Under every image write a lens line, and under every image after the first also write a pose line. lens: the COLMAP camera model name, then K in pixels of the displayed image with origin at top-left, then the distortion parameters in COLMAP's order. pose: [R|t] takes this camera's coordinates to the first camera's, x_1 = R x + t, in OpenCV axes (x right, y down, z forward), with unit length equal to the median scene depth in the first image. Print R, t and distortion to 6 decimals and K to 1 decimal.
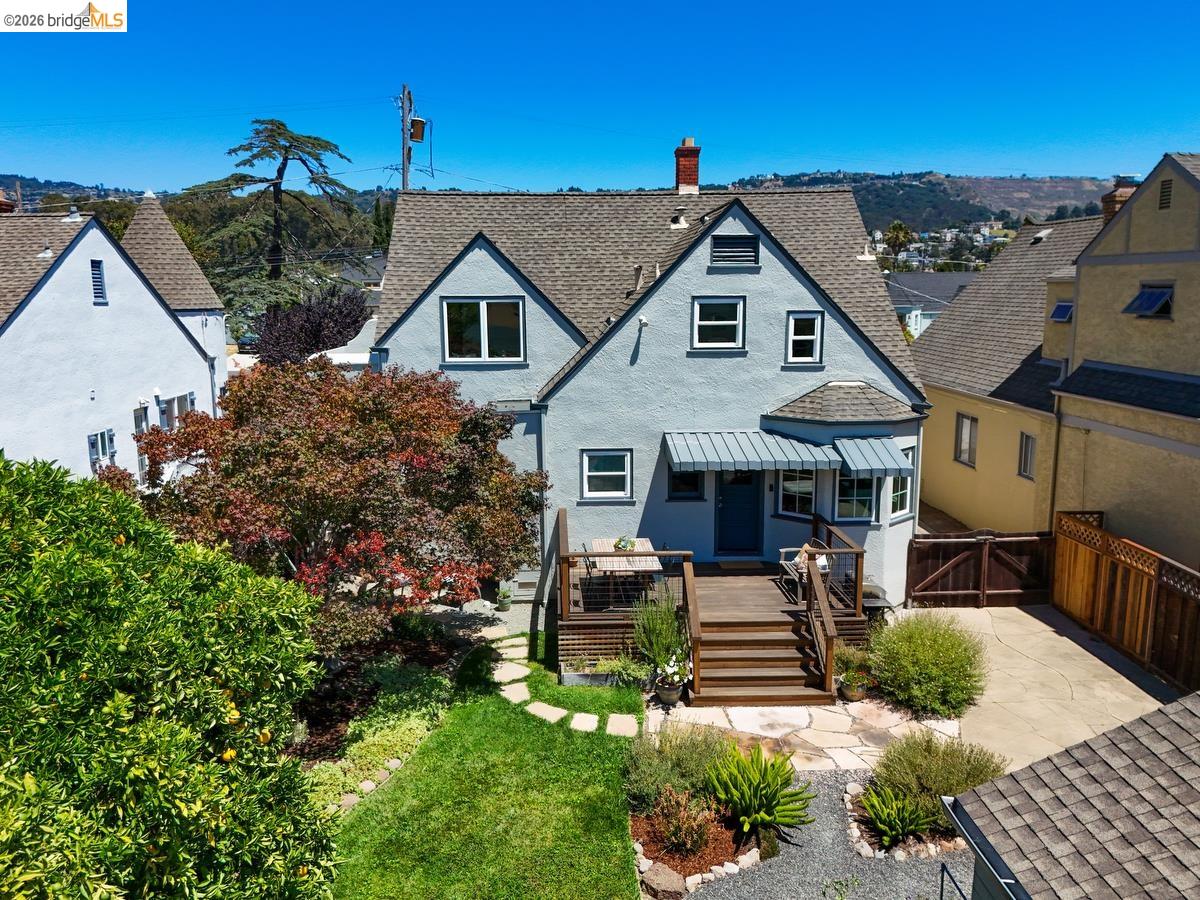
lens RADIAL K [[900.2, 0, 600.0], [0, 900.2, 450.0], [0, 0, 1]] dist [0.058356, -0.061227]
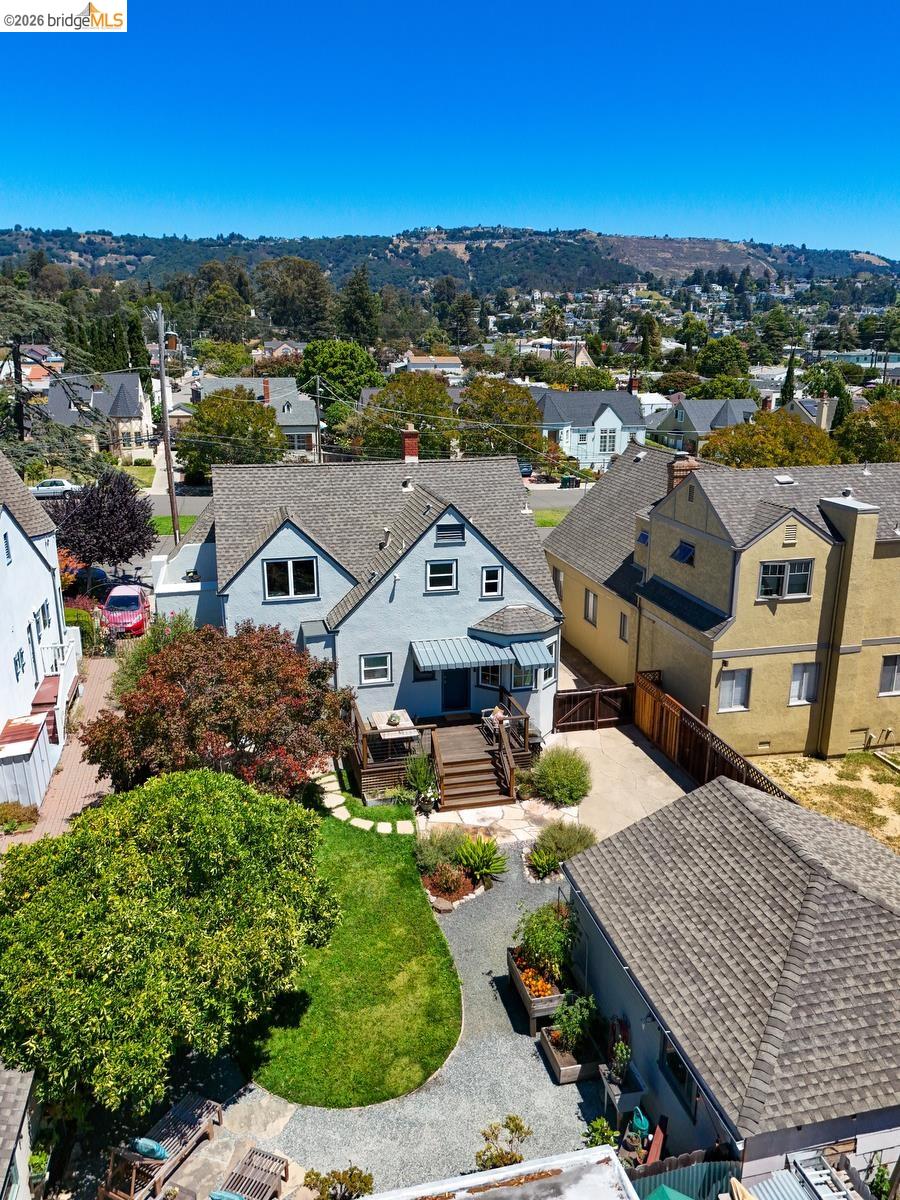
lens RADIAL K [[846.7, 0, 450.0], [0, 846.7, 600.0], [0, 0, 1]] dist [0.156440, -0.378474]
pose [[0.980941, -0.046267, 0.188716, -0.159651], [0.026862, 0.994202, 0.104118, -0.278424], [-0.192439, -0.097064, 0.976497, -0.560331]]
